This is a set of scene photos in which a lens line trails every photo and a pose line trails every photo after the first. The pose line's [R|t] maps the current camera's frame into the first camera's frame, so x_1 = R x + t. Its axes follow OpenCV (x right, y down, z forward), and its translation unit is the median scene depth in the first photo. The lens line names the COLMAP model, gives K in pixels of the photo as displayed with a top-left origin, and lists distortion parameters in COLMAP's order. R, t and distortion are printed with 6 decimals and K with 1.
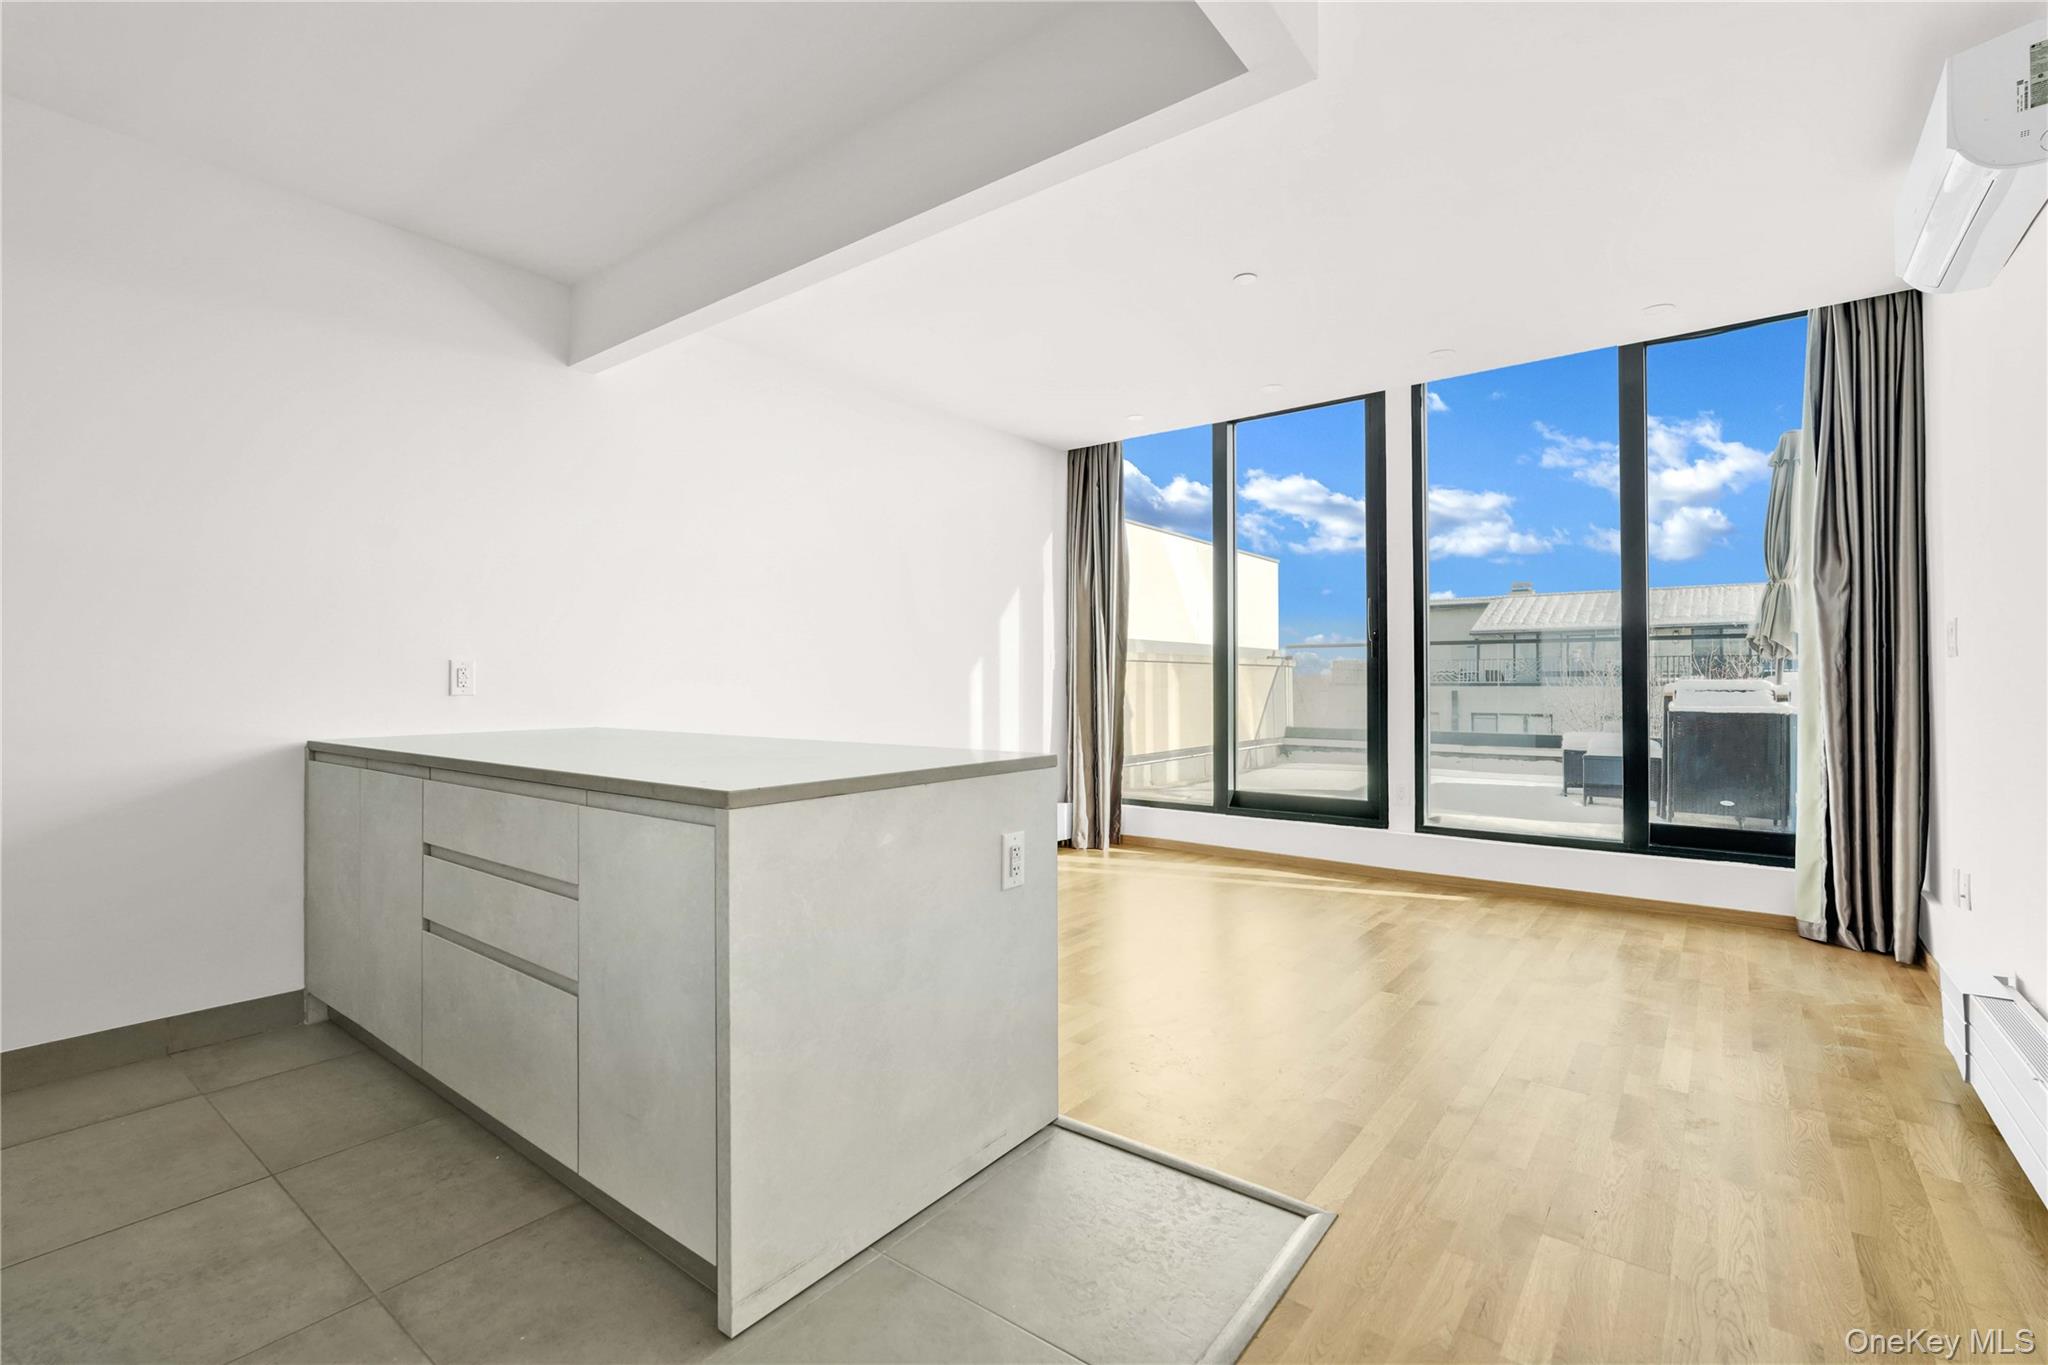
lens RADIAL K [[897.2, 0, 1019.8], [0, 897.2, 676.6], [0, 0, 1]] dist [0.001515, 0.000919]
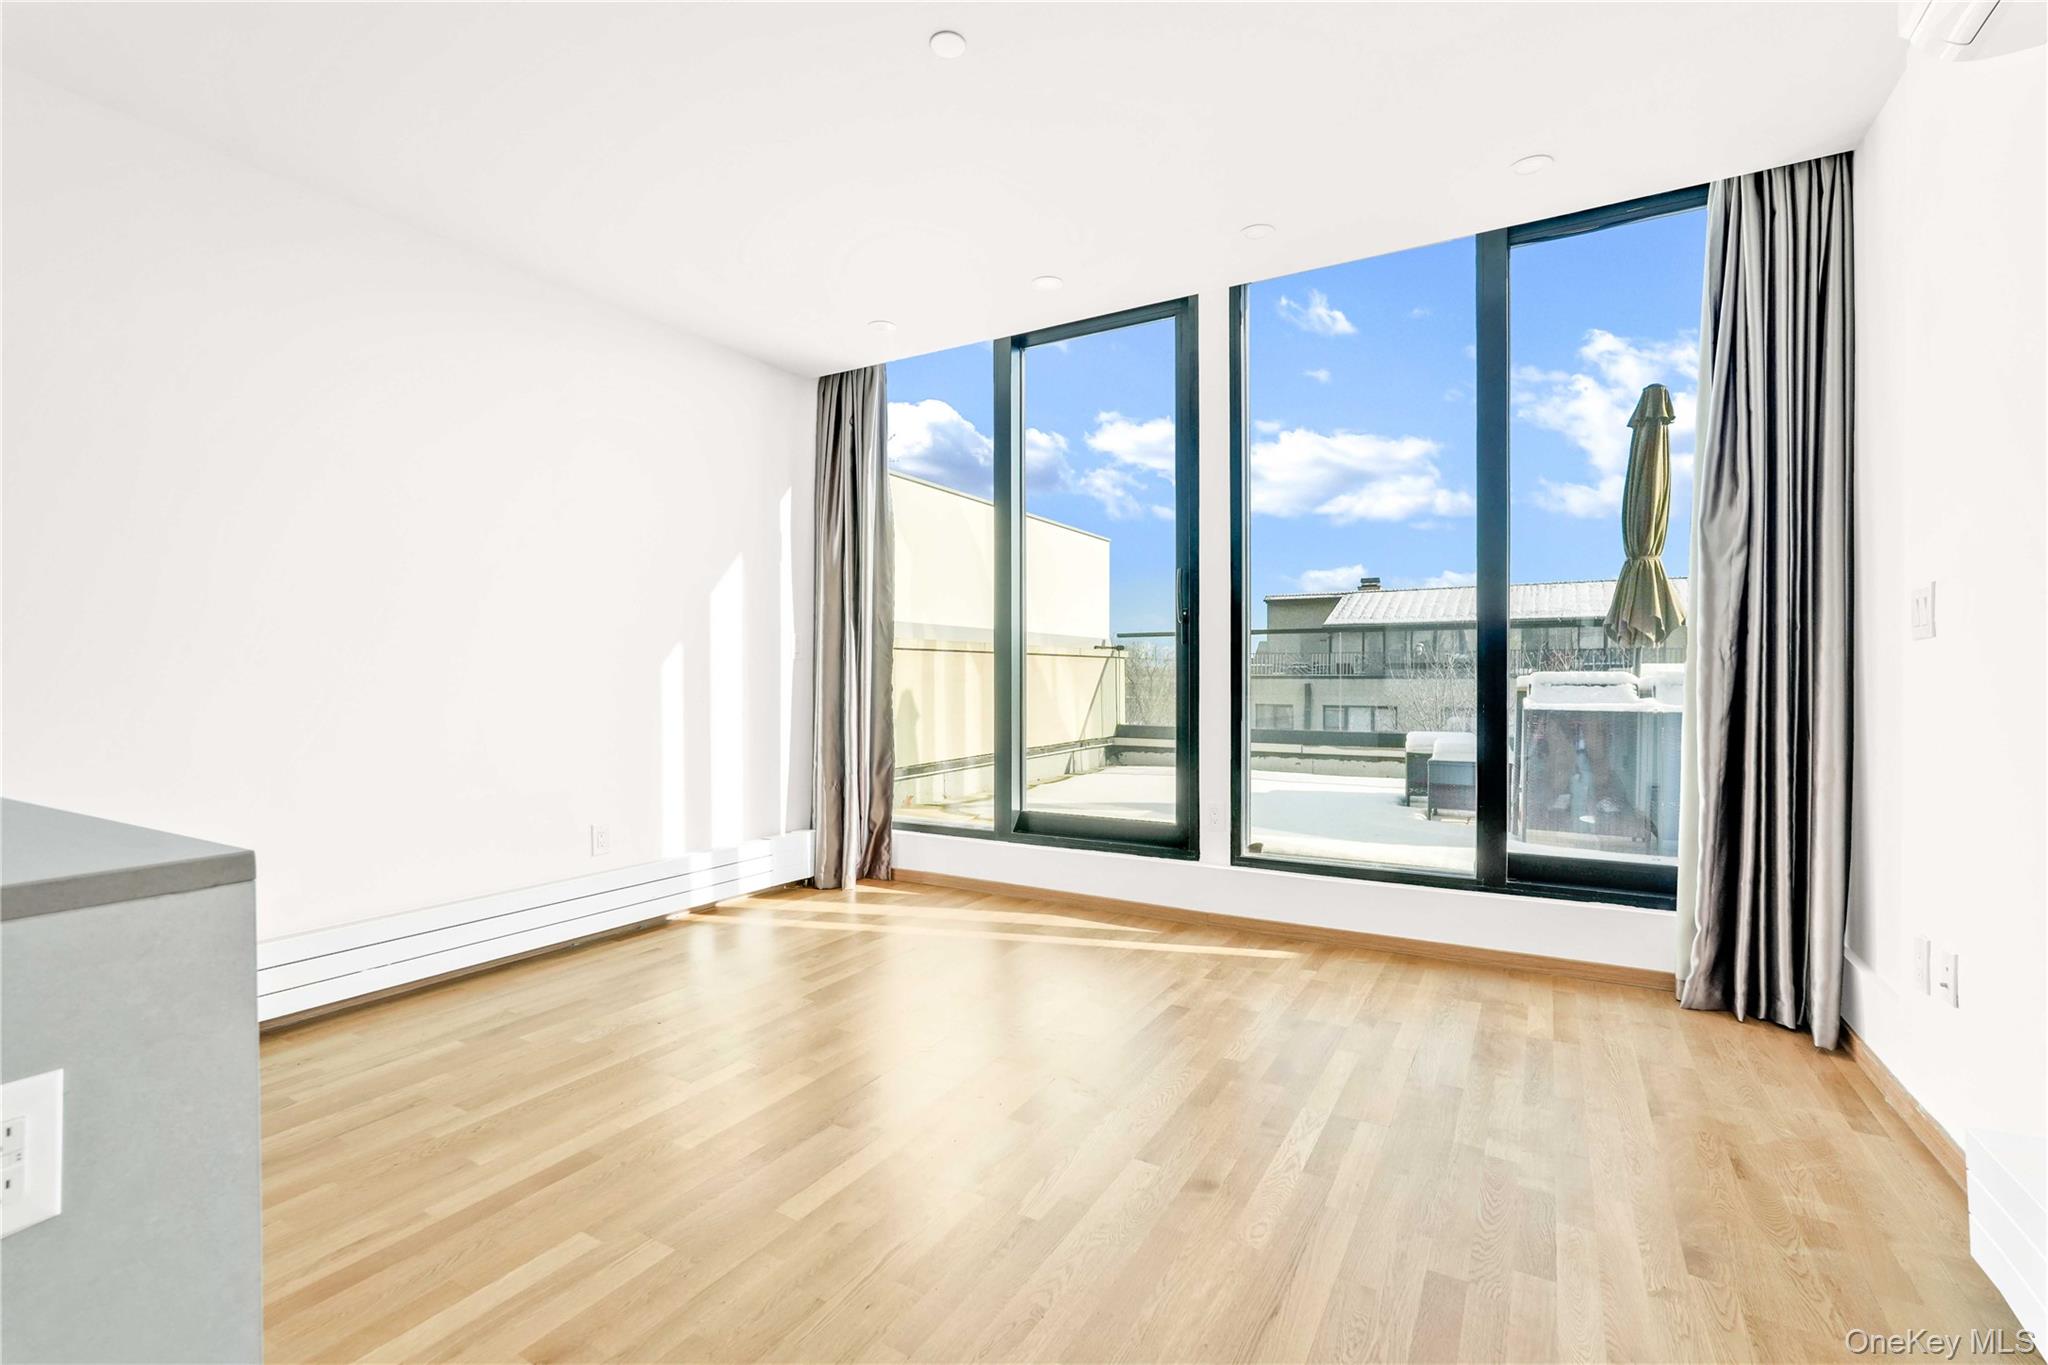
lens RADIAL K [[897.2, 0, 1025.0], [0, 897.2, 685.2], [0, 0, 1]] dist [0.001515, 0.000919]
pose [[0.989964, -0.001772, 0.141306, 0.151047], [-0.000715, 0.999846, 0.017548, 0.001781], [-0.141315, -0.017473, 0.989810, 0.249007]]
